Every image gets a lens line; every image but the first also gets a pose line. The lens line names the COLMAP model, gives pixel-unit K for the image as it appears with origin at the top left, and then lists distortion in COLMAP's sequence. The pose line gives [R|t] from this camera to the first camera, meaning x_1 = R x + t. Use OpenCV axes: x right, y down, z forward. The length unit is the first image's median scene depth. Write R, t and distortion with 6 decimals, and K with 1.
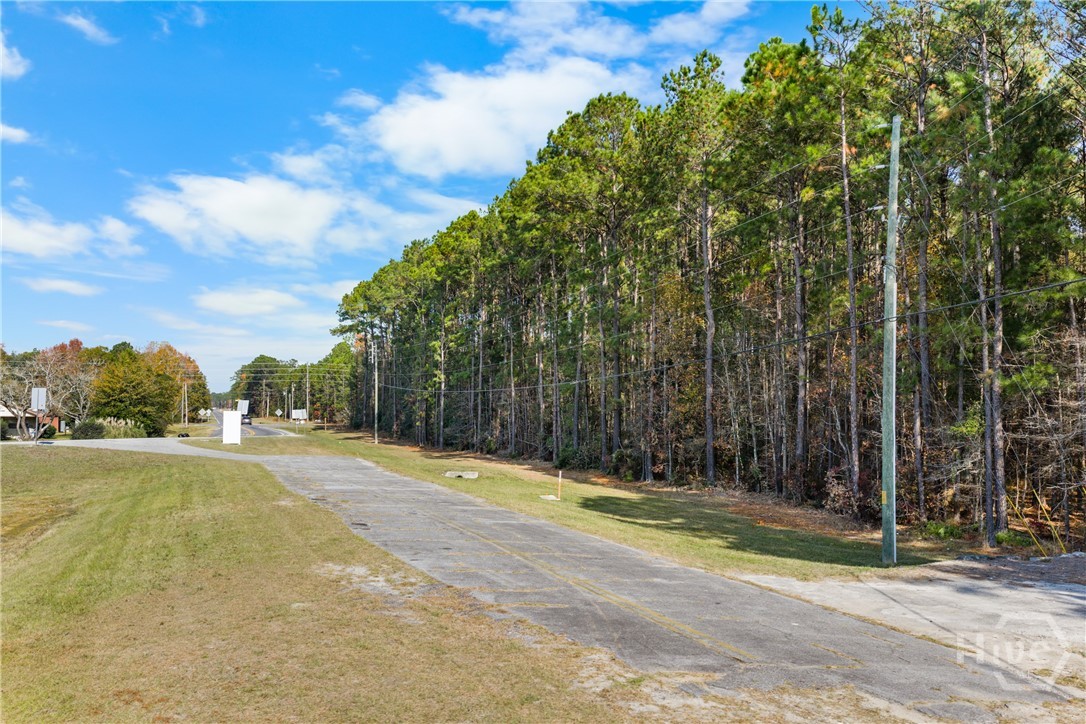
lens RADIAL K [[919.1, 0, 567.5], [0, 919.1, 362.1], [0, 0, 1]] dist [0.000313, -0.002529]
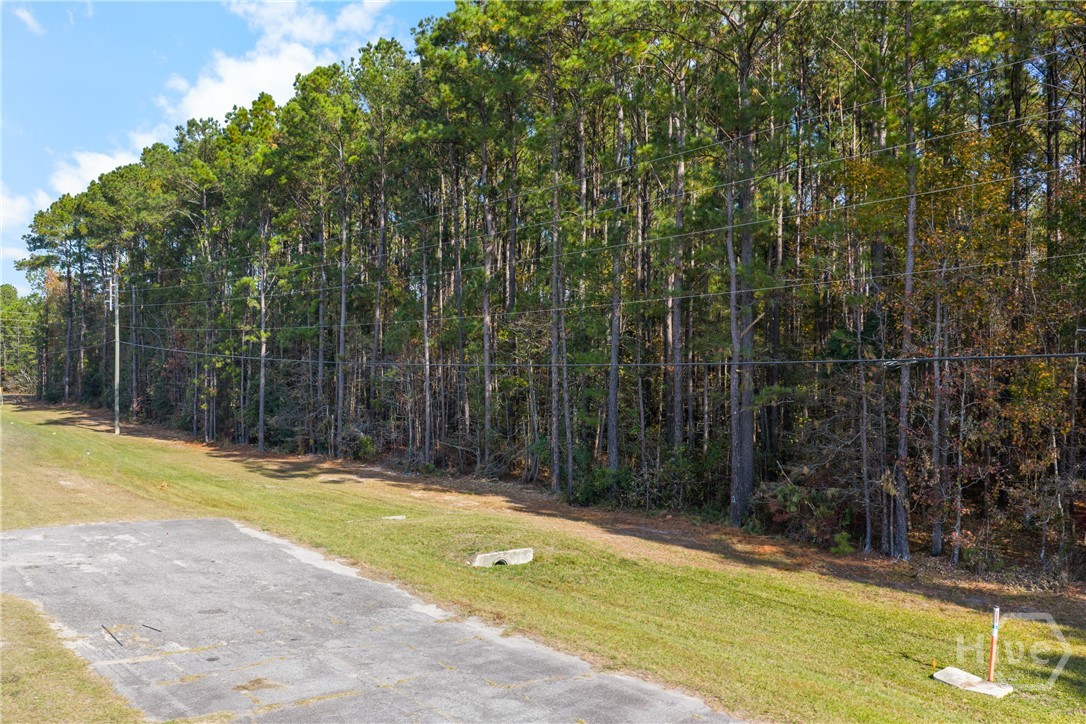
lens RADIAL K [[862.6, 0, 544.3], [0, 862.6, 347.2], [0, 0, 1]] dist [0.003086, -0.008469]
pose [[0.941548, 0.012451, 0.336650, -0.089610], [-0.022432, 0.999416, 0.025776, 0.003253], [-0.336132, -0.031821, 0.941277, 0.225137]]
